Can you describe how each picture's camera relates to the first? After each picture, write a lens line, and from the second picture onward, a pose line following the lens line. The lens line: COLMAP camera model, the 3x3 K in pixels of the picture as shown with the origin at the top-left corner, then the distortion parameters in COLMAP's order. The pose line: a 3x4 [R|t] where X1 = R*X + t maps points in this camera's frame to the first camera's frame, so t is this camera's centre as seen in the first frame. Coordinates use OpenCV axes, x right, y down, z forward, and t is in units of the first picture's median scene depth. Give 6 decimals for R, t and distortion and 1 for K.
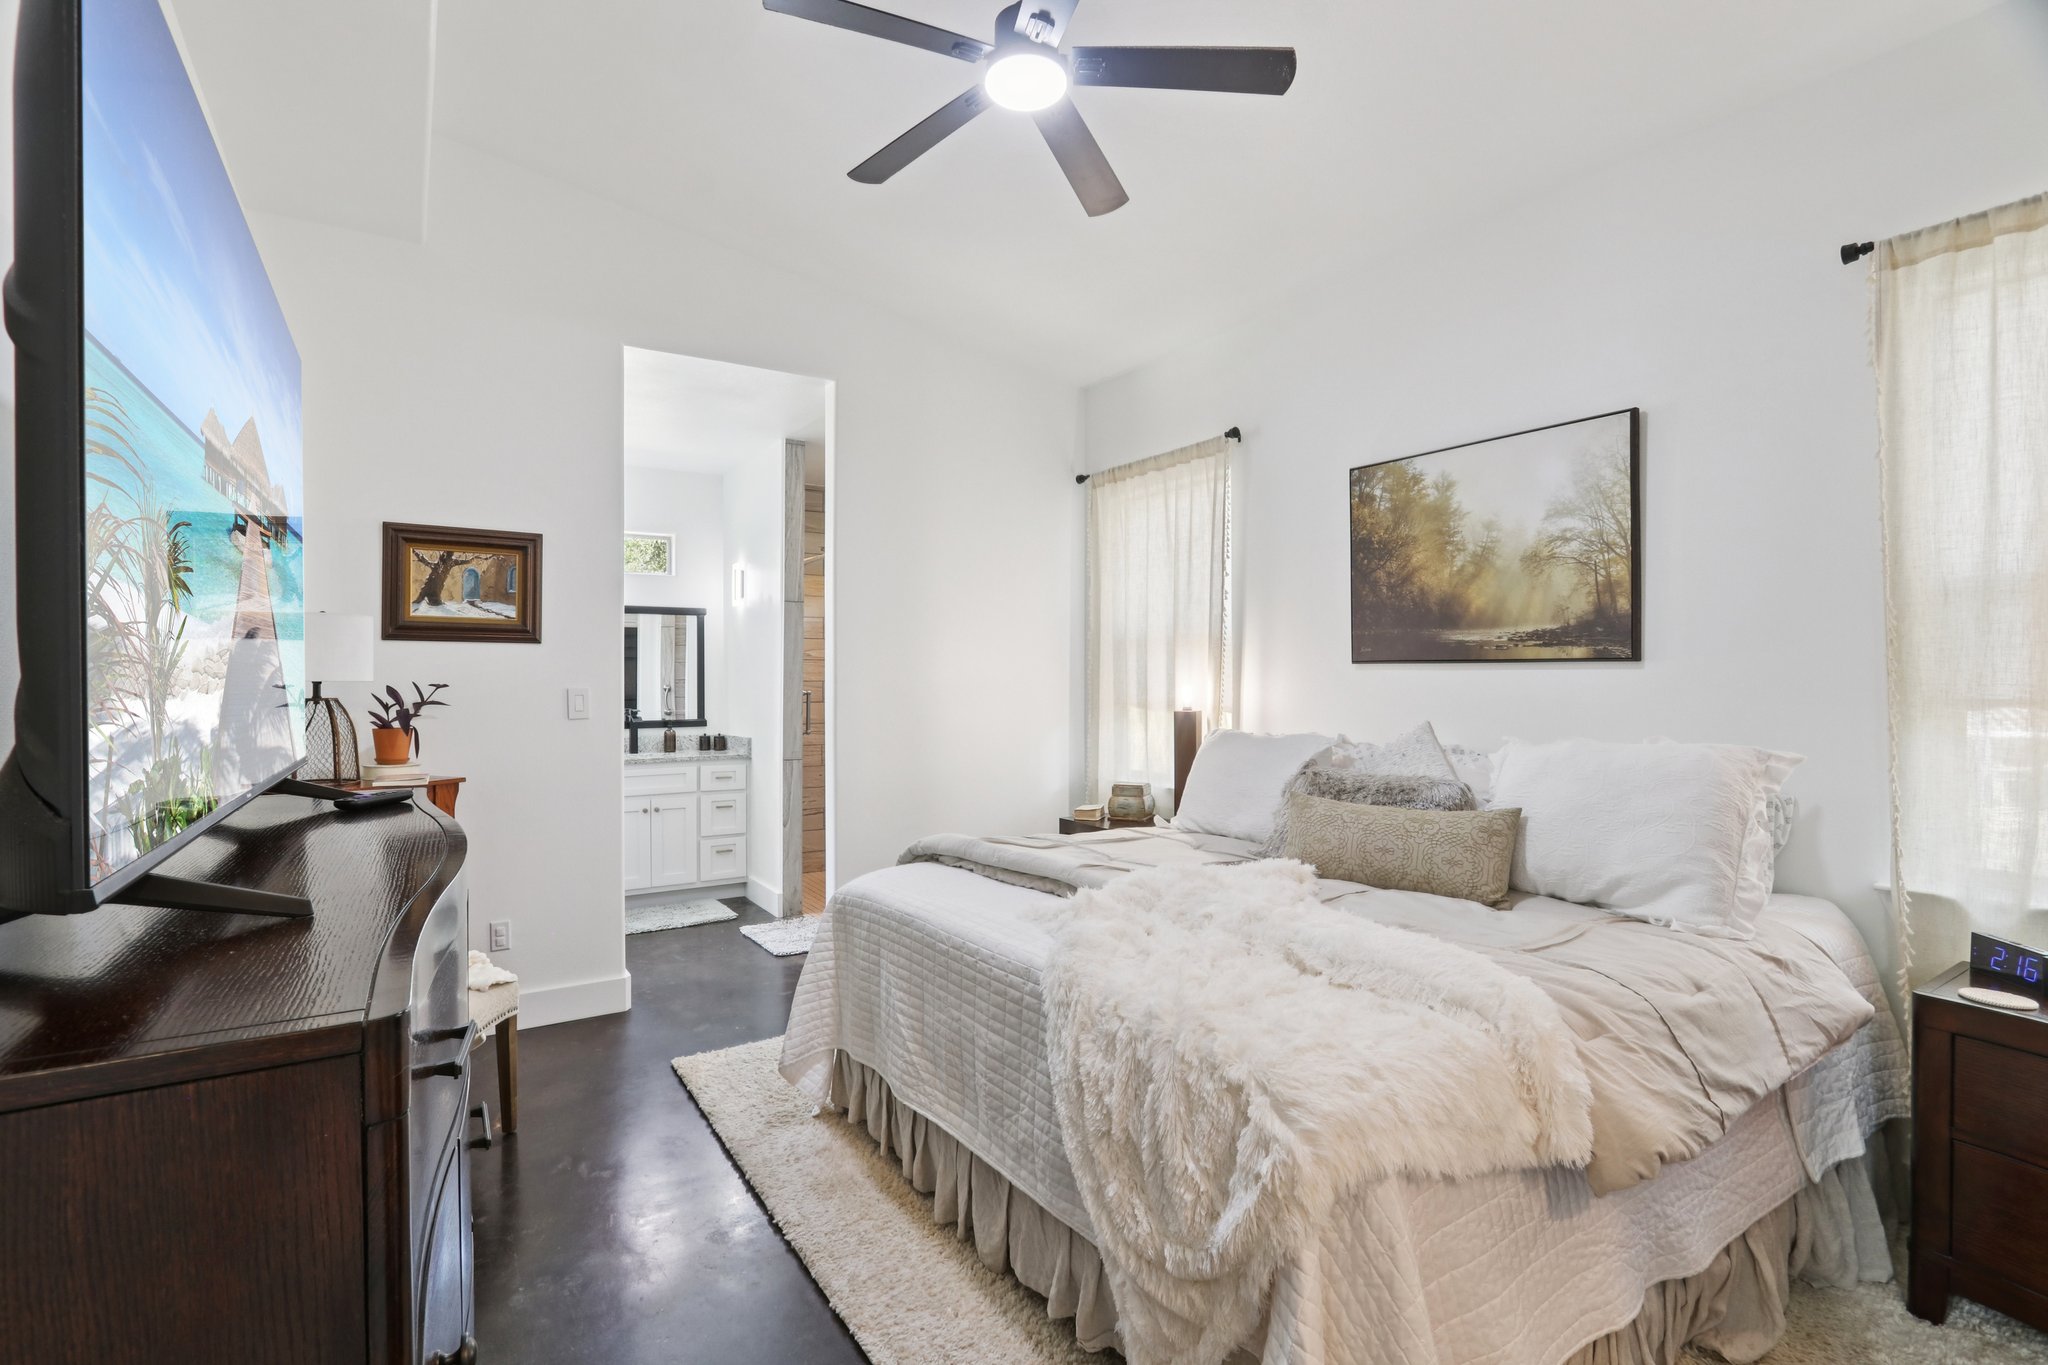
lens RADIAL K [[977.6, 0, 1026.6], [0, 977.6, 683.4], [0, 0, 1]] dist [-0.015734, -0.001866]
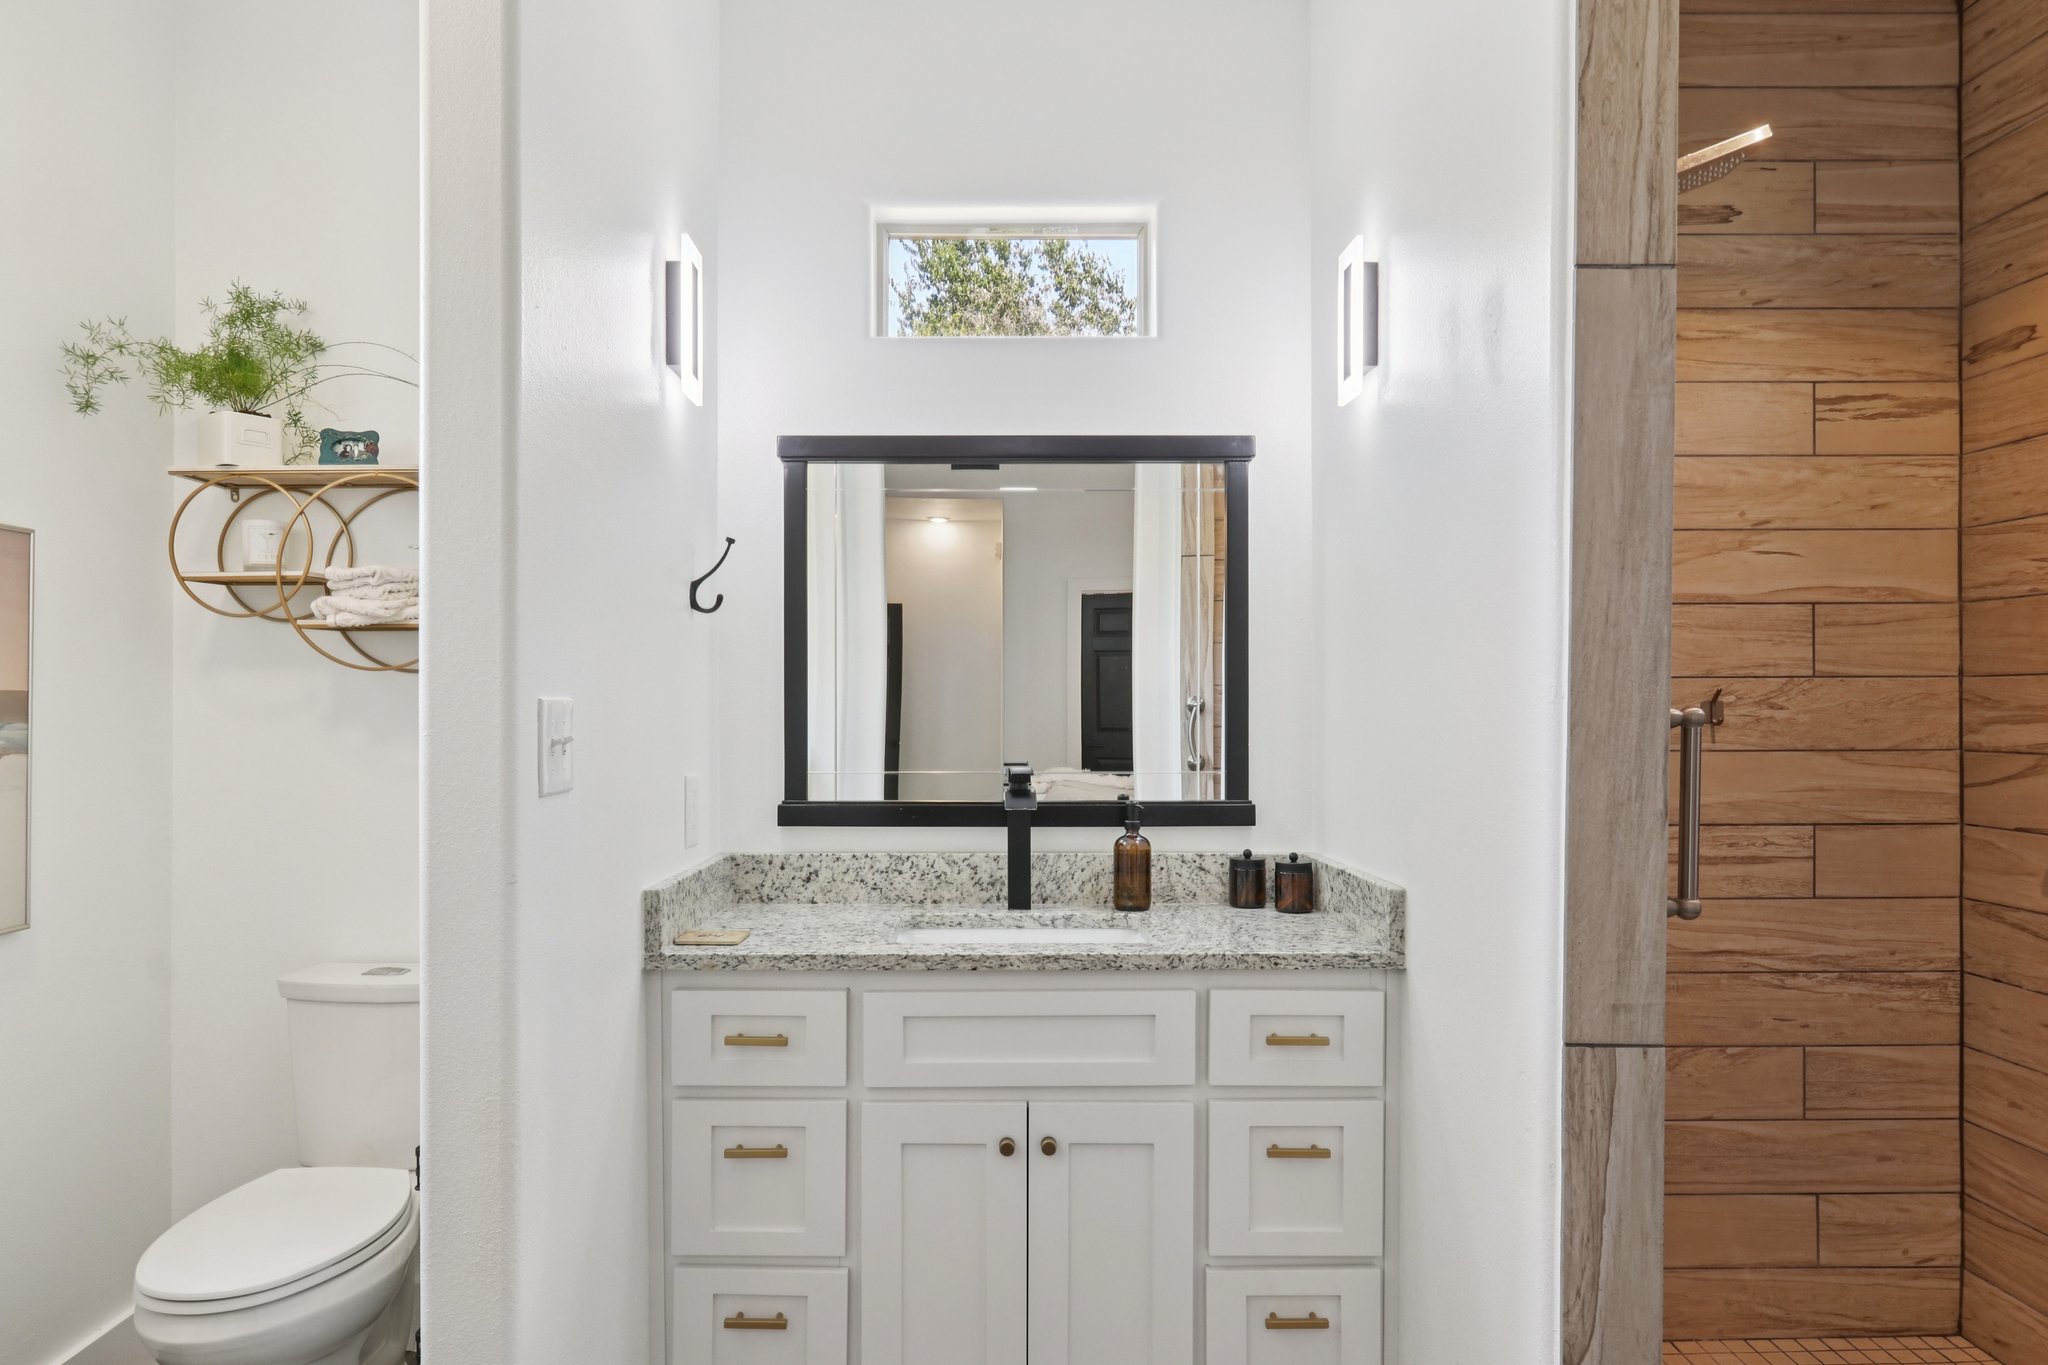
lens RADIAL K [[1288.5, 0, 1026.5], [0, 1288.5, 698.0], [0, 0, 1]] dist [-0.007060, 0.001054]
pose [[0.851096, 0.004692, -0.524989, -0.185683], [-0.010929, 0.999902, -0.008780, 0.009573], [0.524896, 0.013210, 0.851064, 0.646069]]
